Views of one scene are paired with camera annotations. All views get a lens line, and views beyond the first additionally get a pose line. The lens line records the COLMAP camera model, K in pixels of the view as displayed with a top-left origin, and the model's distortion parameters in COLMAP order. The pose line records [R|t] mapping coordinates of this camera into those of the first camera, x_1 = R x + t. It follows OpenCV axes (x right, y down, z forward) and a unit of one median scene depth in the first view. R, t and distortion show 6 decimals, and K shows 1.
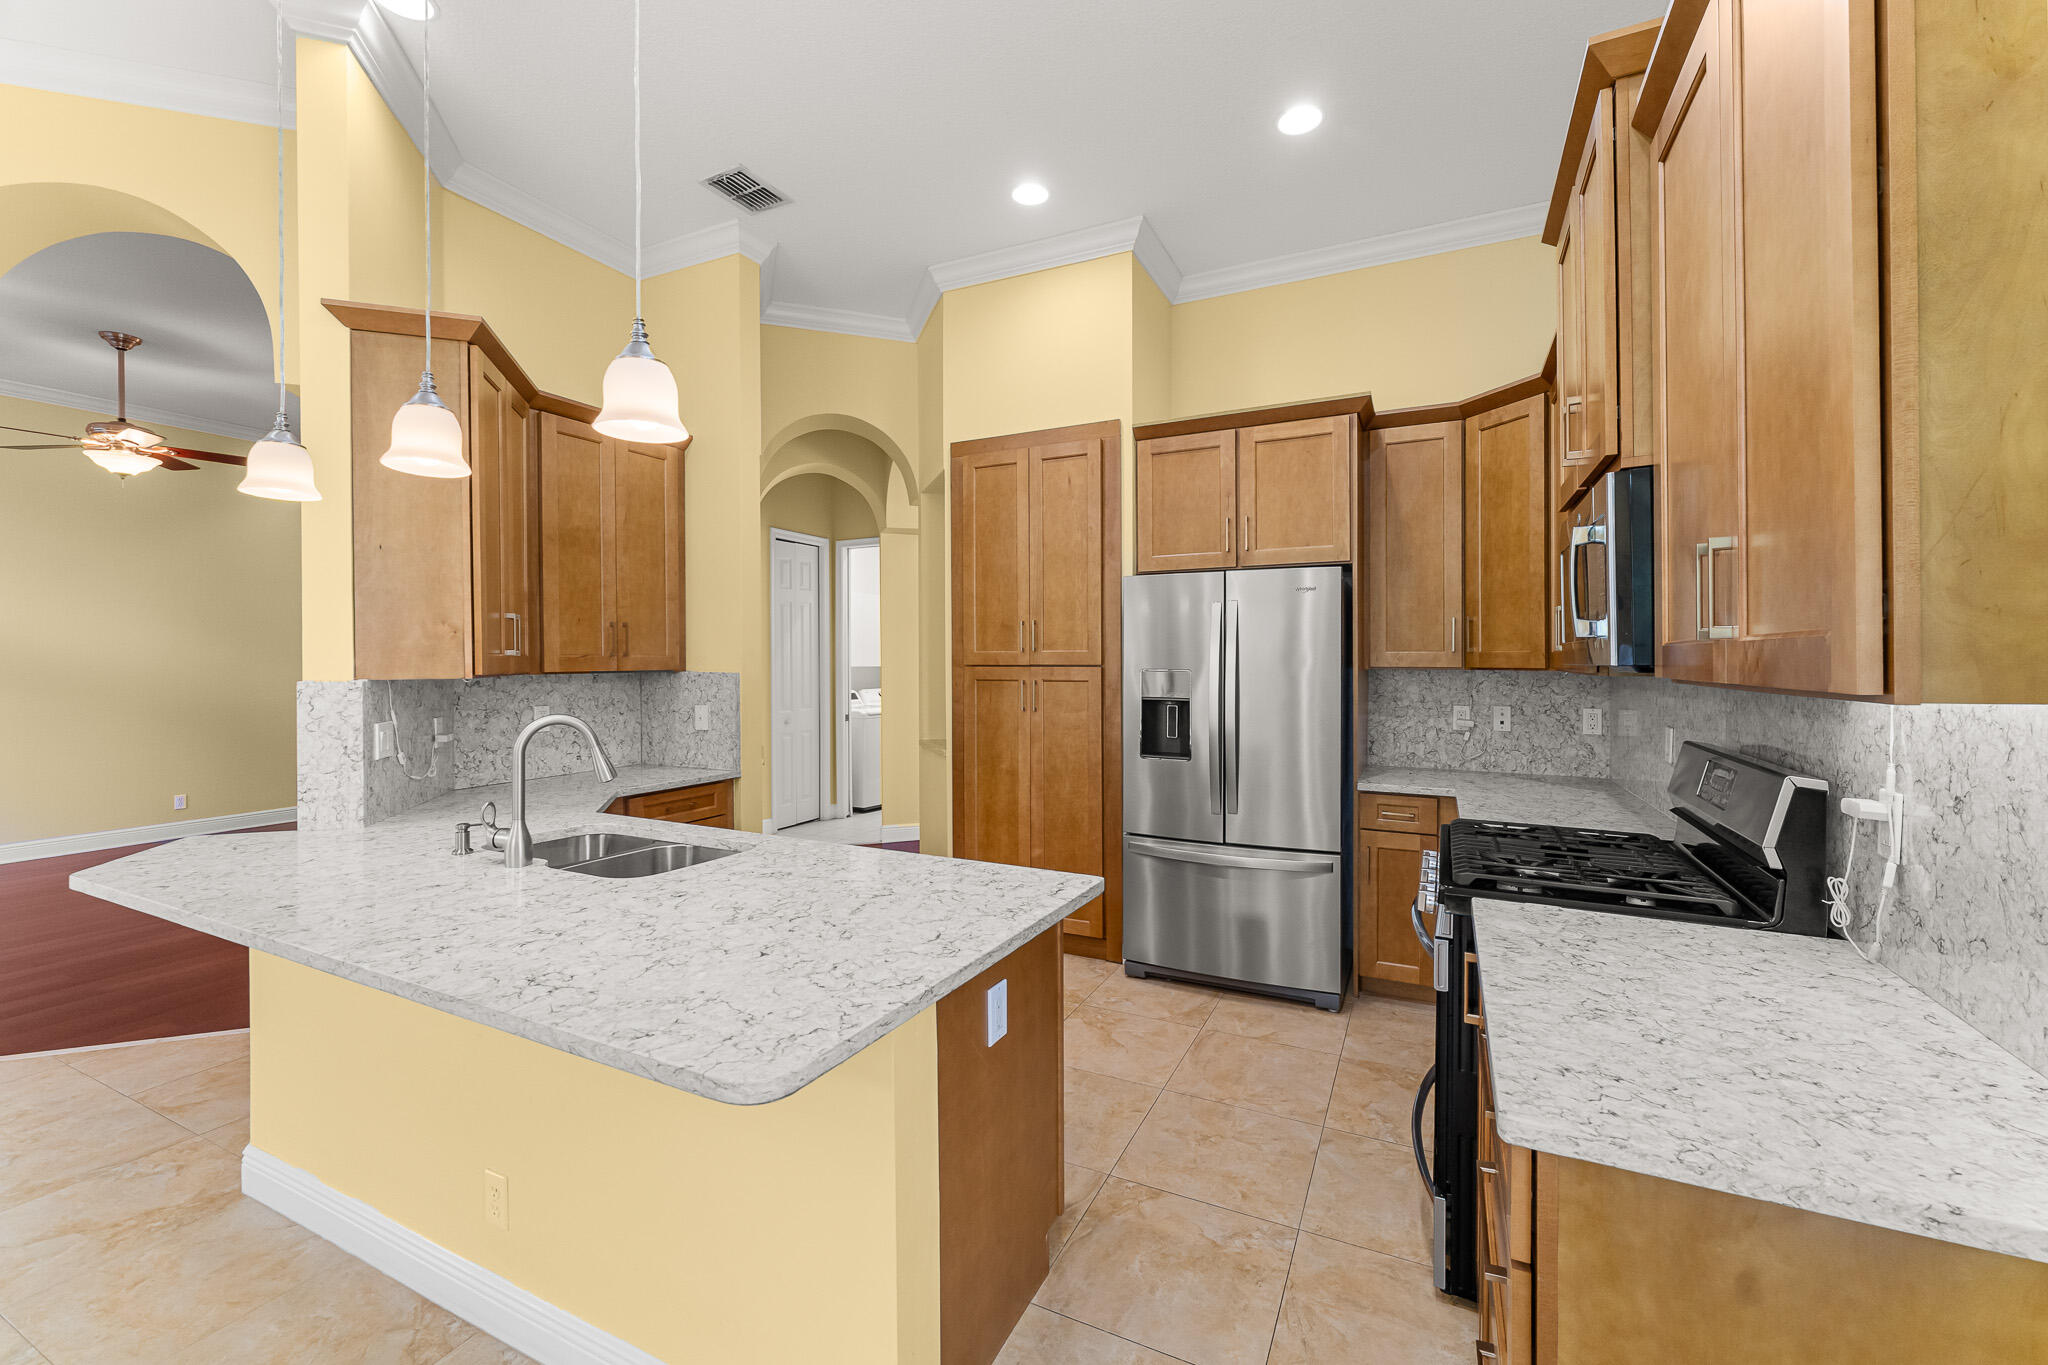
lens RADIAL K [[835.8, 0, 1027.0], [0, 835.8, 664.9], [0, 0, 1]] dist [0.000969, -0.000021]
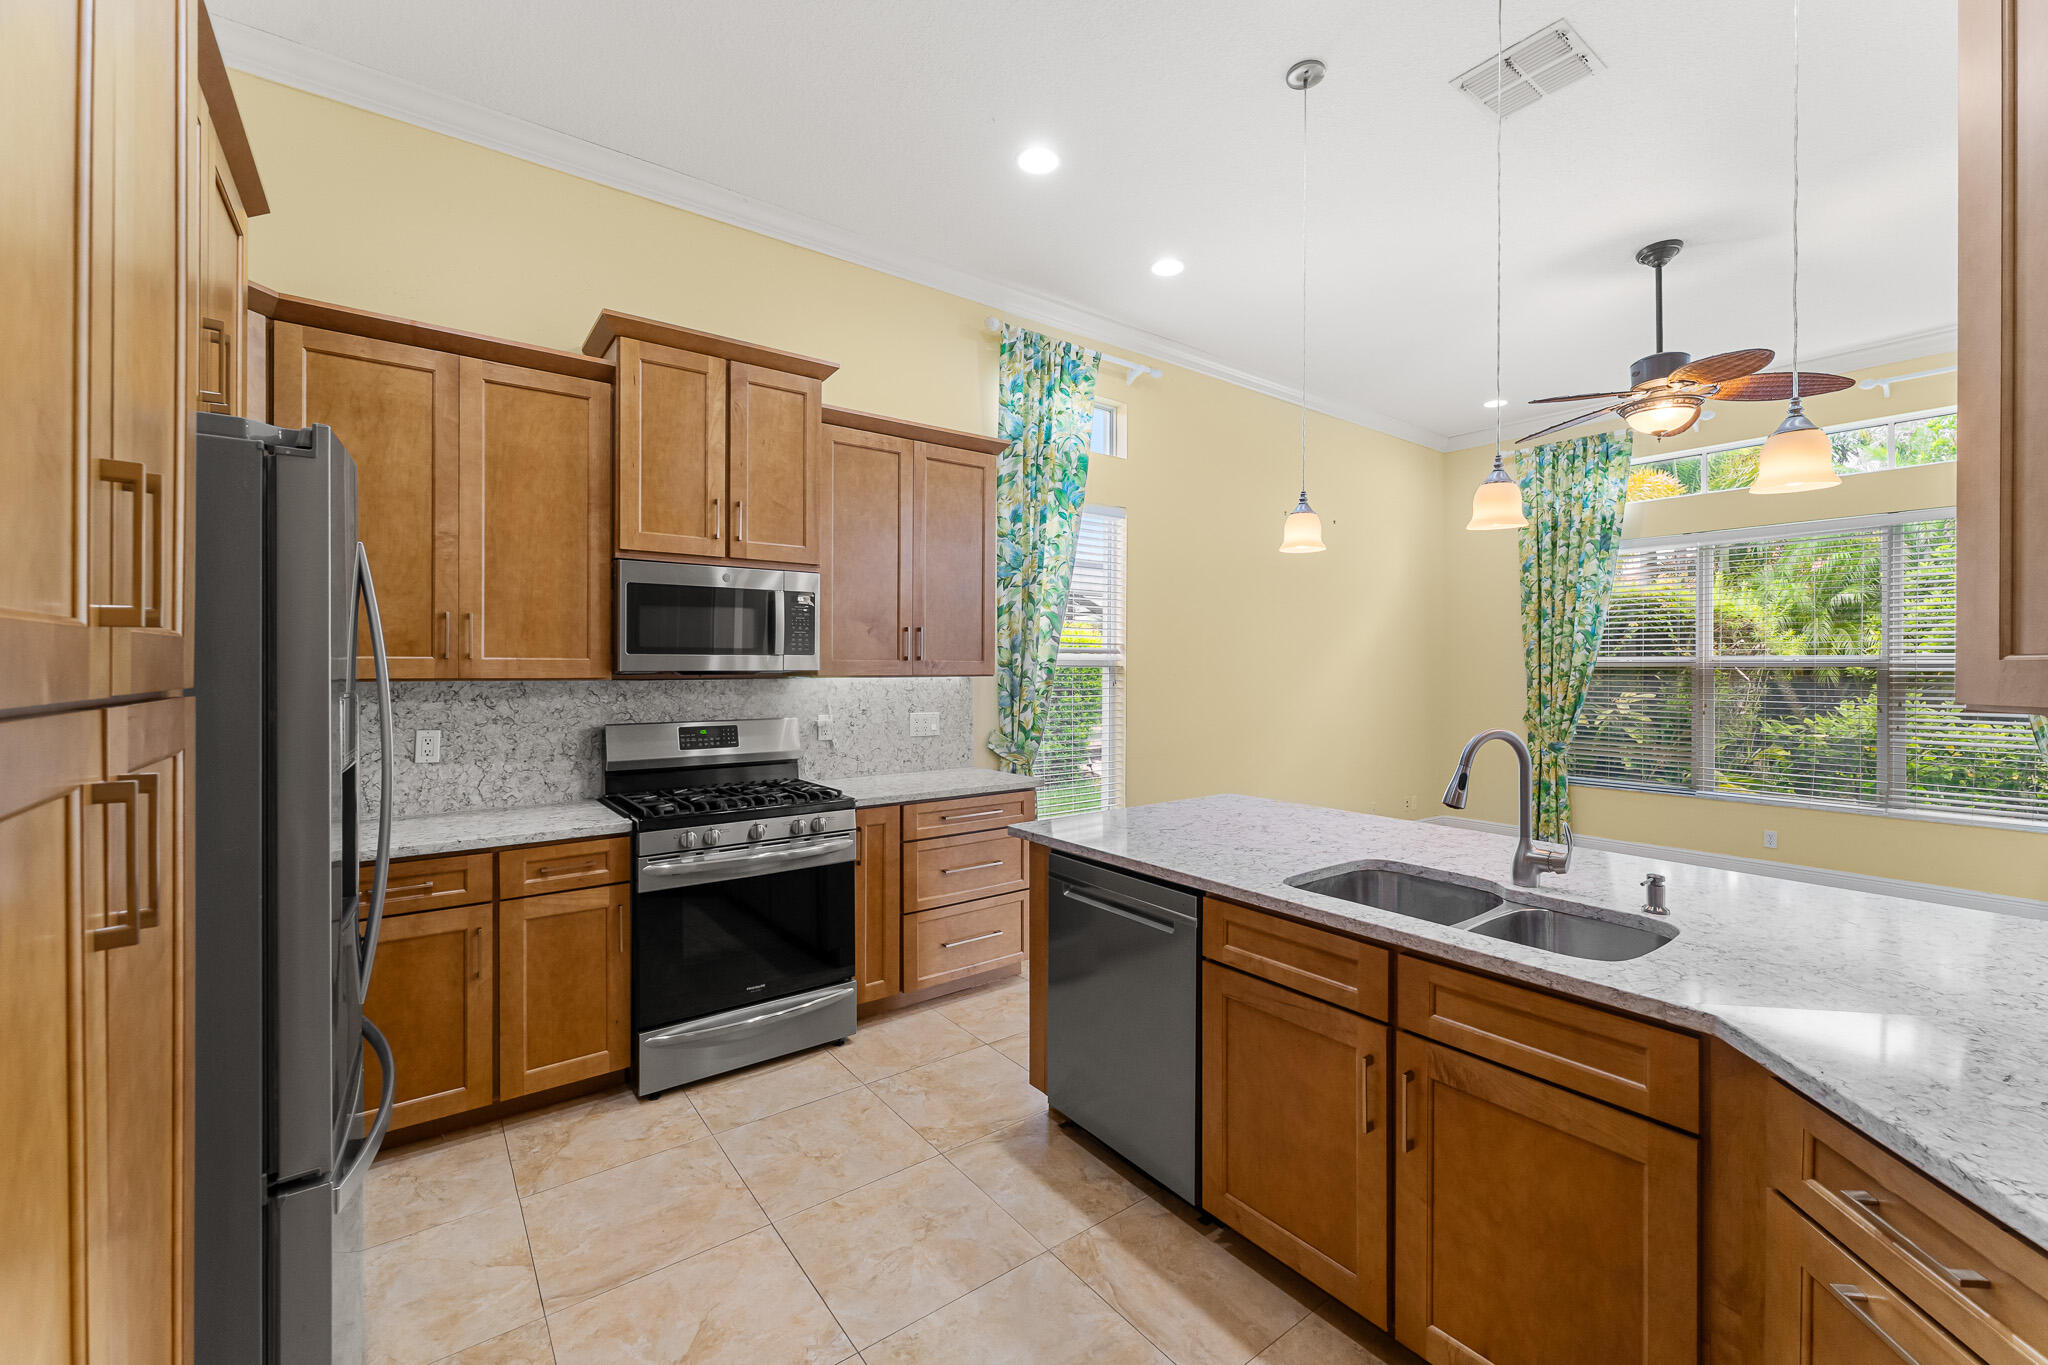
lens RADIAL K [[835.8, 0, 1027.0], [0, 835.8, 664.9], [0, 0, 1]] dist [0.000969, -0.000021]
pose [[-0.895004, 0.003431, 0.446044, -0.279390], [0.004778, 0.999987, 0.001895, -0.005656], [-0.446032, 0.003828, -0.895009, 1.122401]]
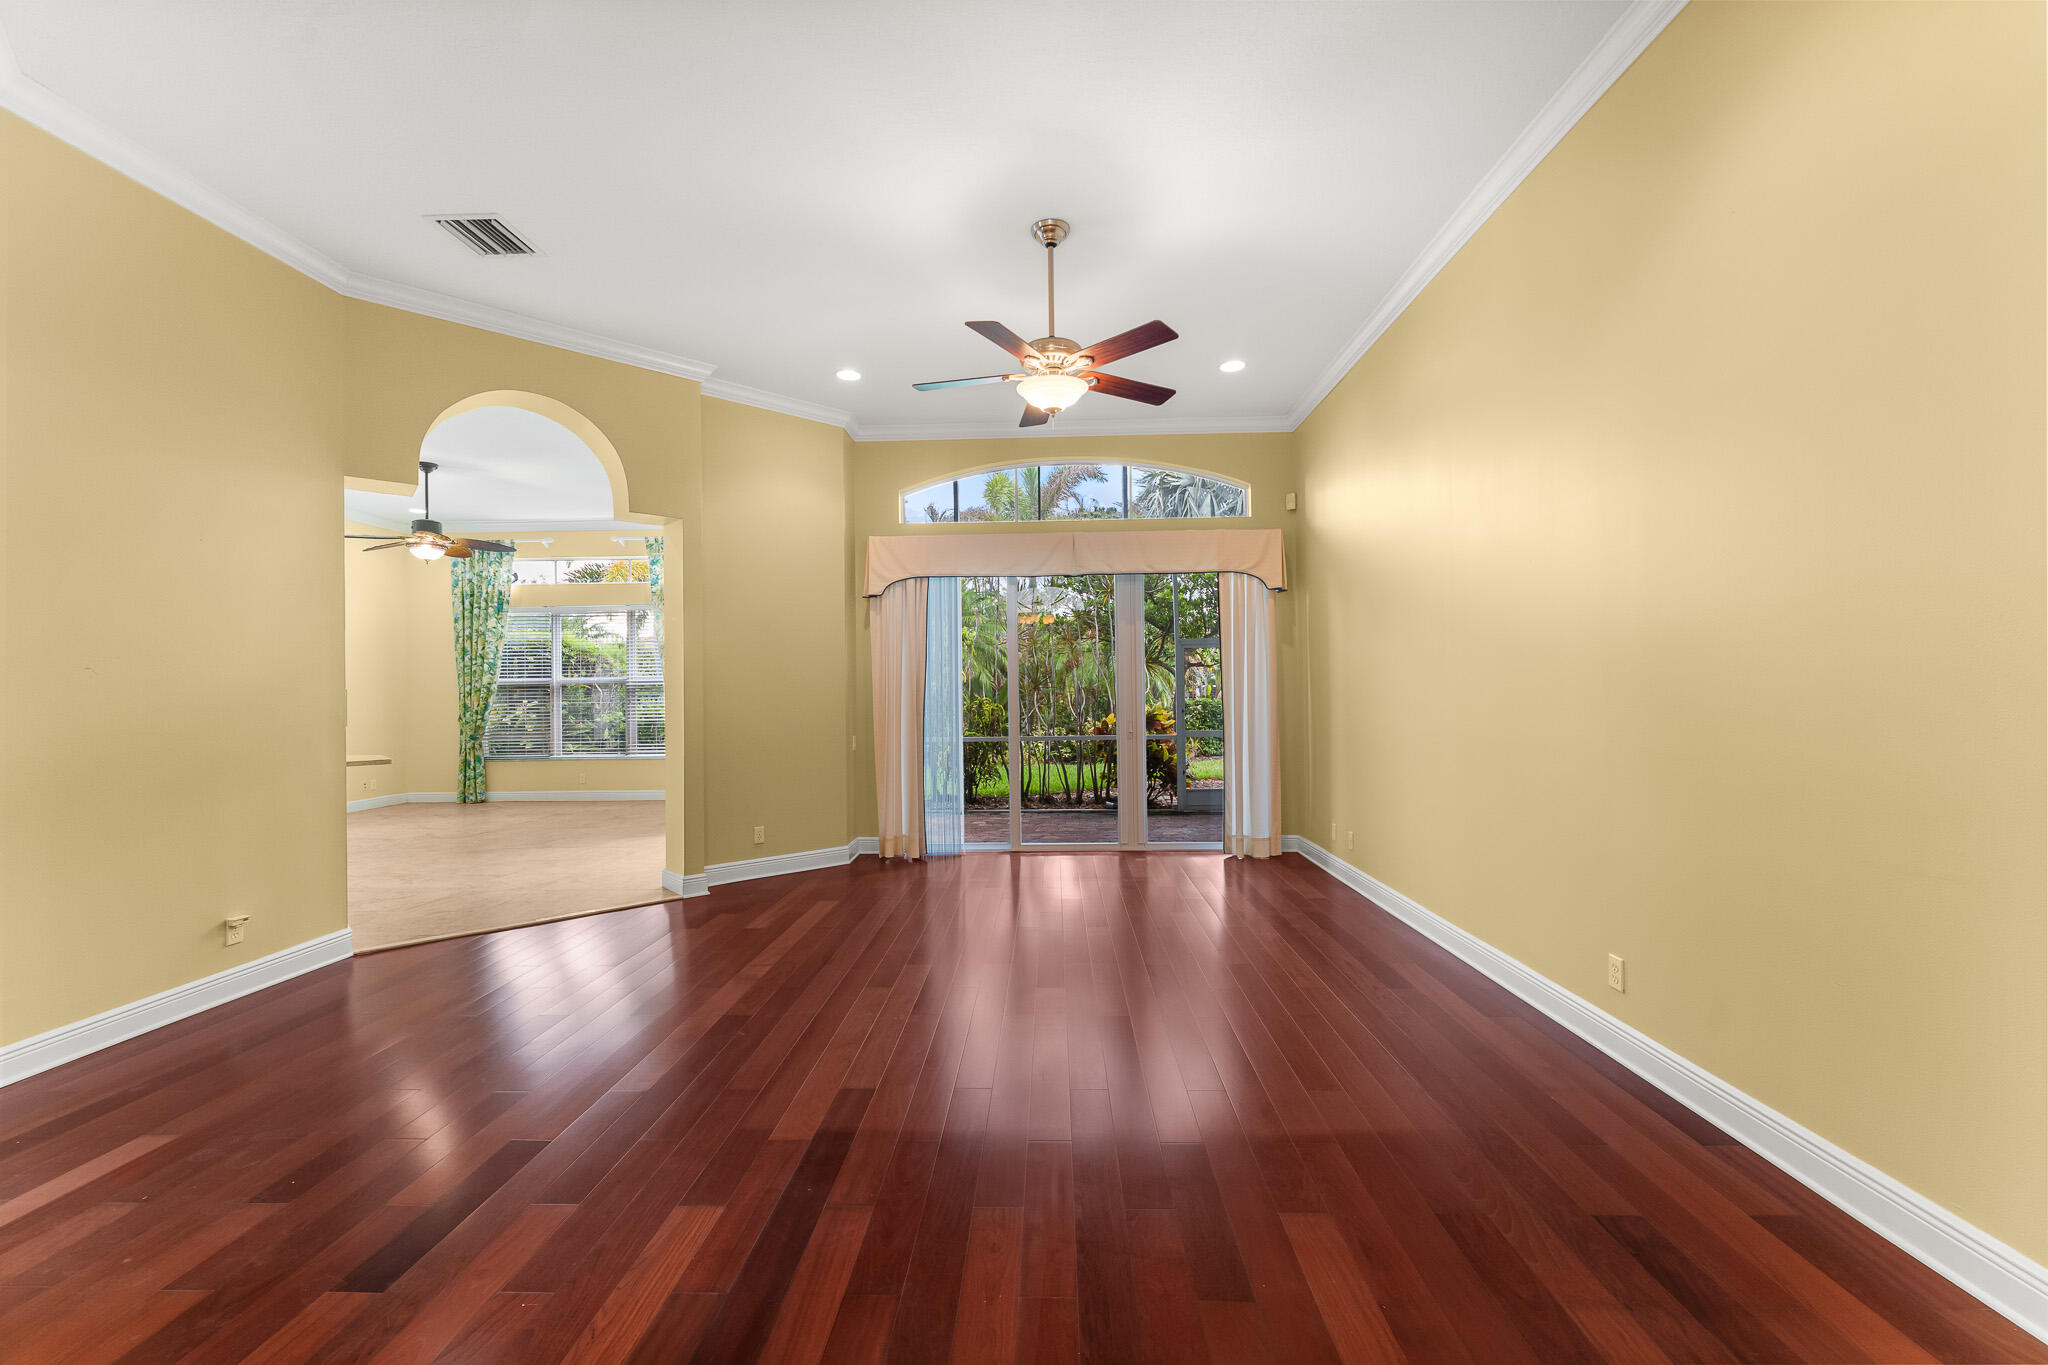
lens RADIAL K [[825.1, 0, 1031.1], [0, 825.1, 681.6], [0, 0, 1]] dist [0.001145, -0.000107]
pose [[-0.912025, 0.011290, -0.409979, -1.003671], [0.011960, 0.999928, 0.000930, 0.013063], [0.409960, -0.004055, -0.912095, 2.189396]]
